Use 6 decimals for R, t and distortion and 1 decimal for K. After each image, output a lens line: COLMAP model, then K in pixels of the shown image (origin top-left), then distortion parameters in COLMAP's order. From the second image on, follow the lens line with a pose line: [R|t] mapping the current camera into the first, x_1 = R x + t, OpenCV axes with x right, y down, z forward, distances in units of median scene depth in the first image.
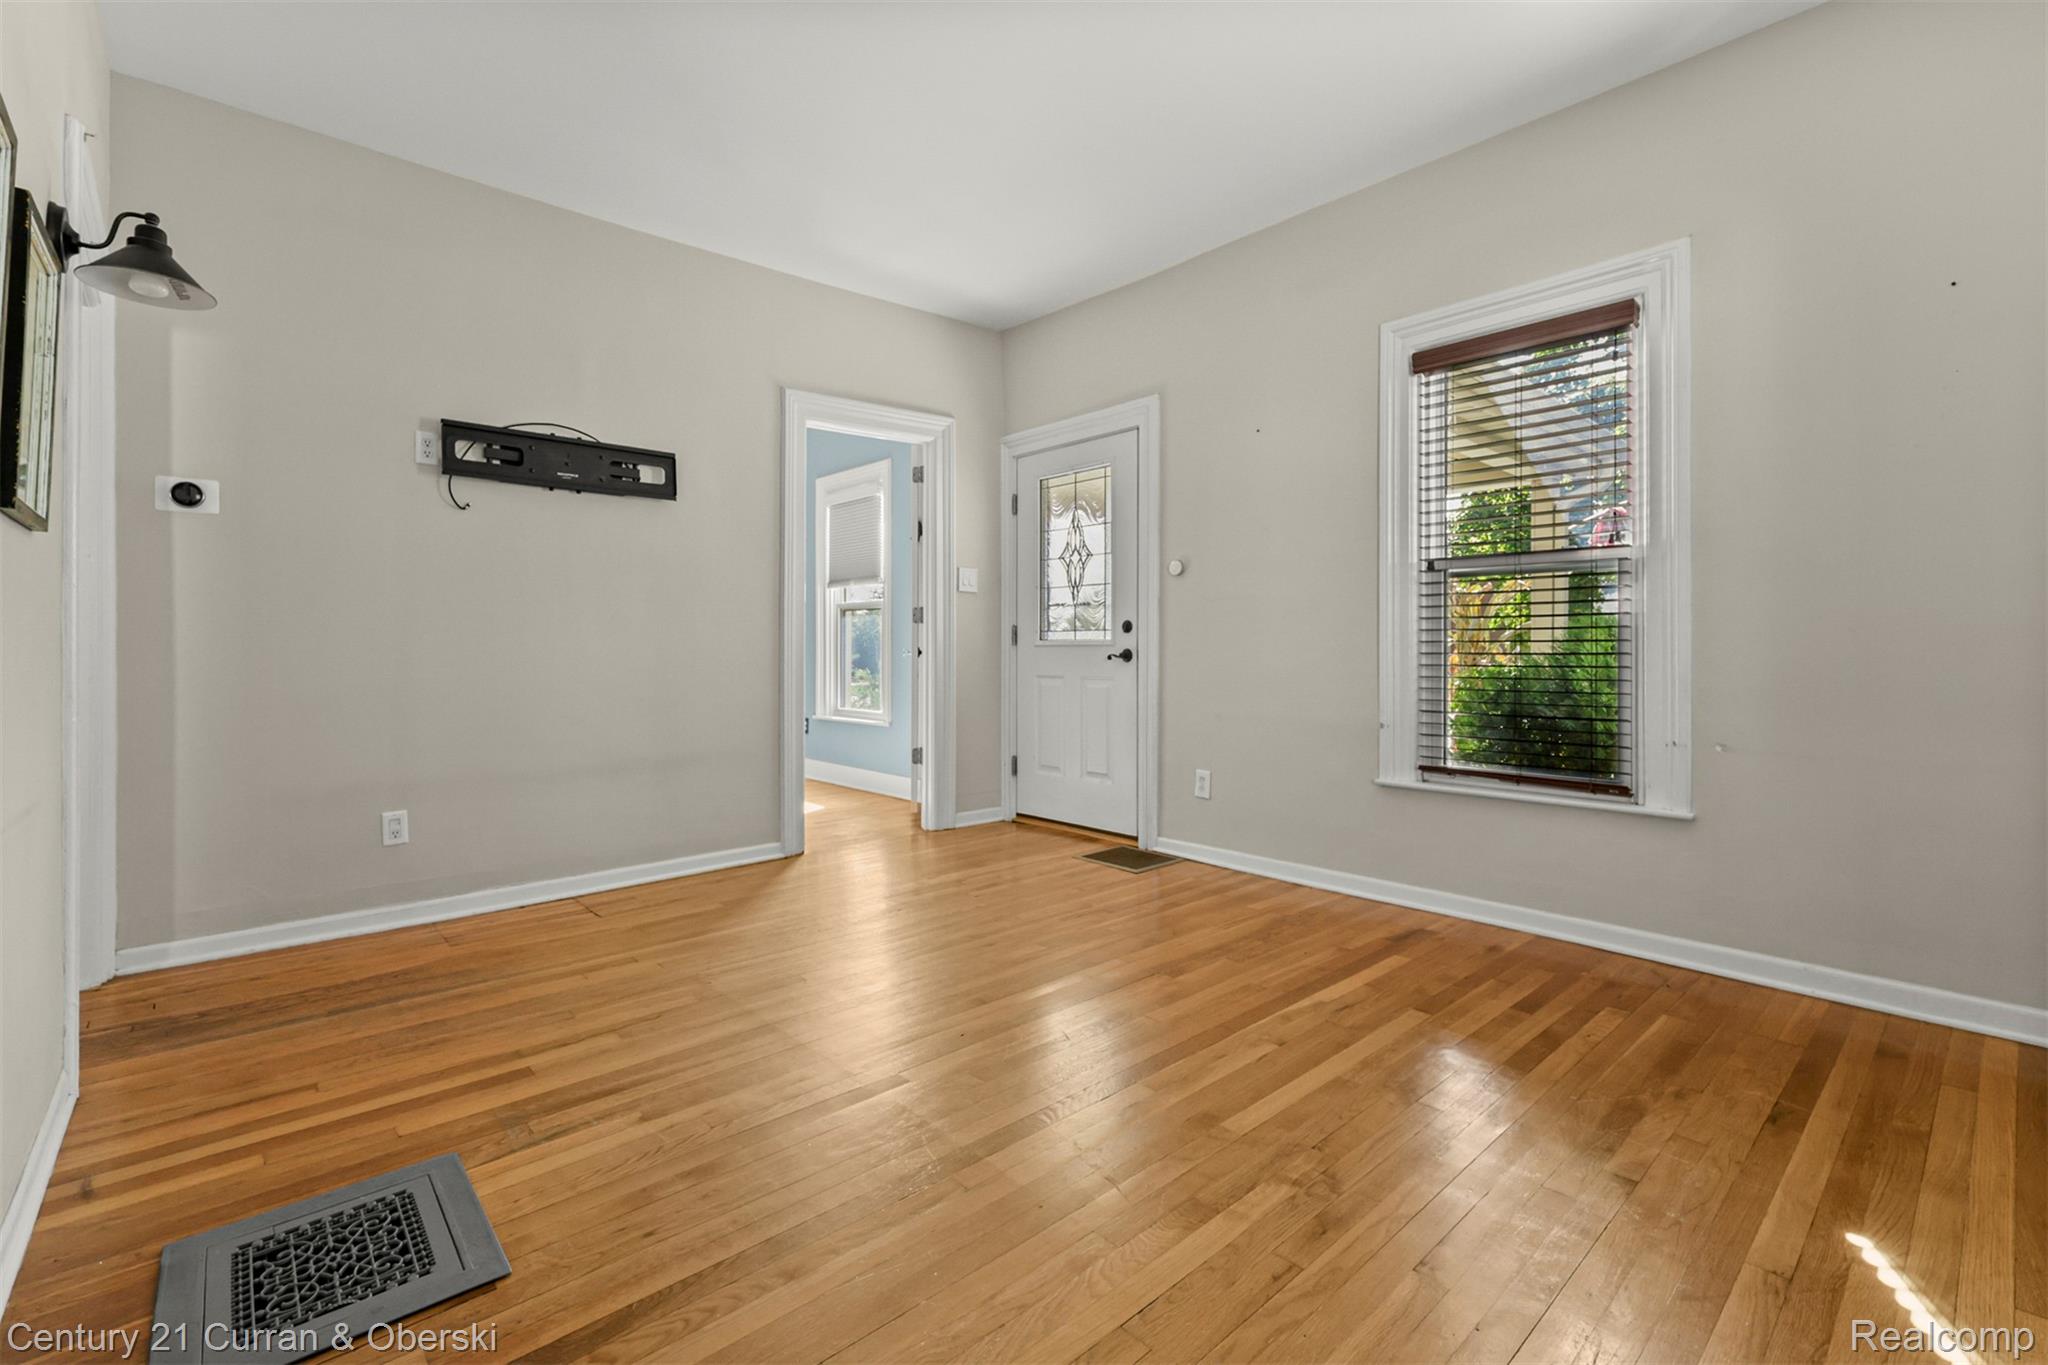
lens RADIAL K [[898.5, 0, 1024.2], [0, 898.5, 662.3], [0, 0, 1]] dist [0.000028, -0.000055]
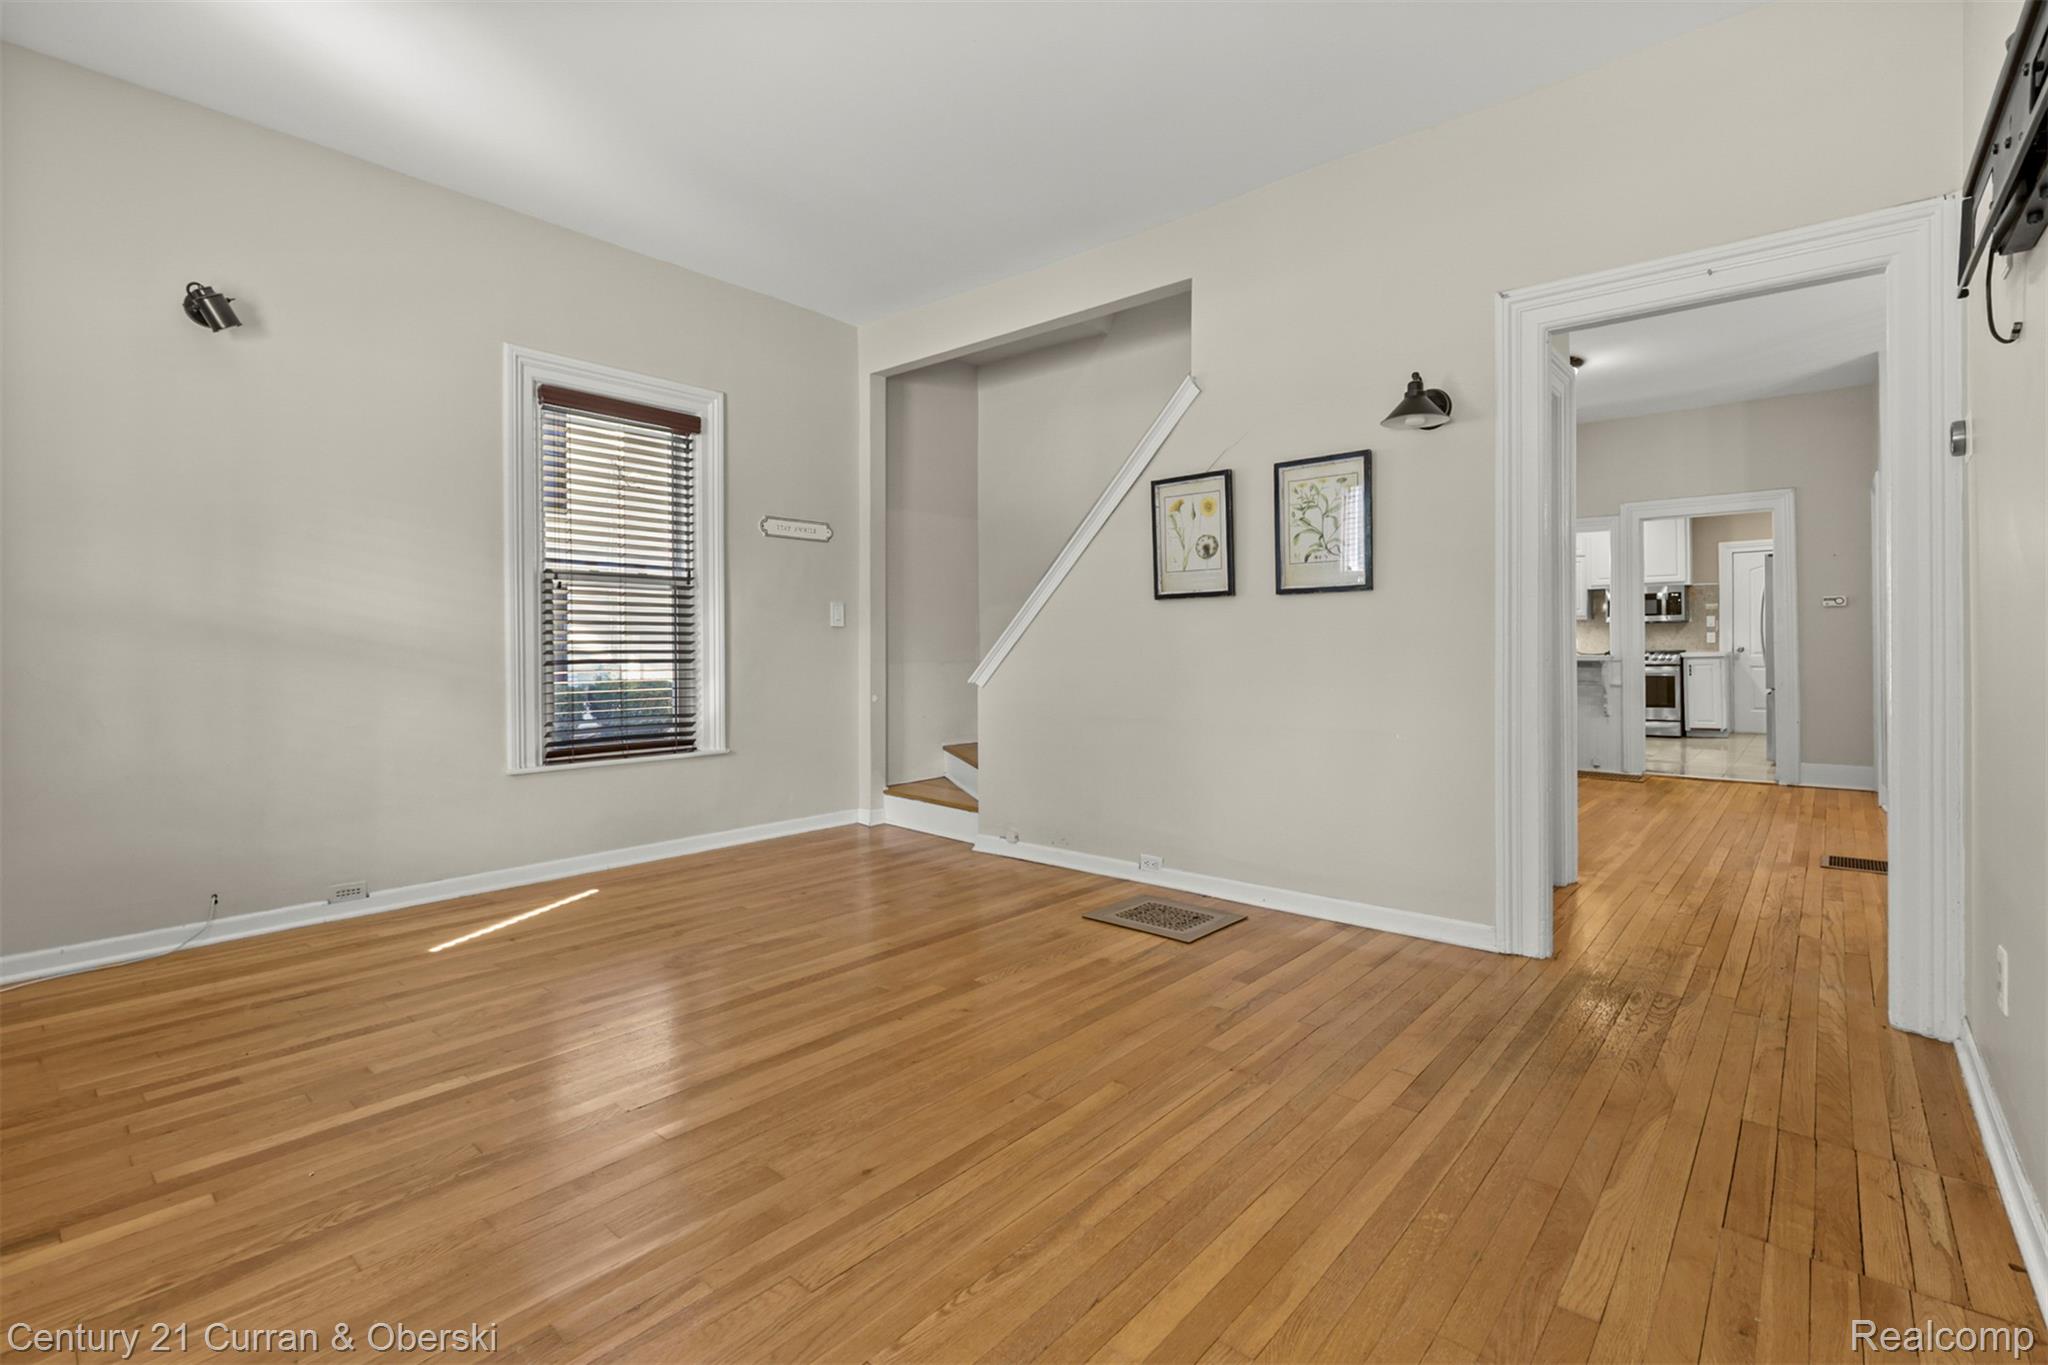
lens RADIAL K [[898.5, 0, 1024.2], [0, 898.5, 662.3], [0, 0, 1]] dist [0.000028, -0.000055]
pose [[-0.992216, 0.010530, -0.124084, -0.084395], [0.007638, 0.999689, 0.023761, -0.023904], [0.124295, 0.022628, -0.991987, 1.905174]]
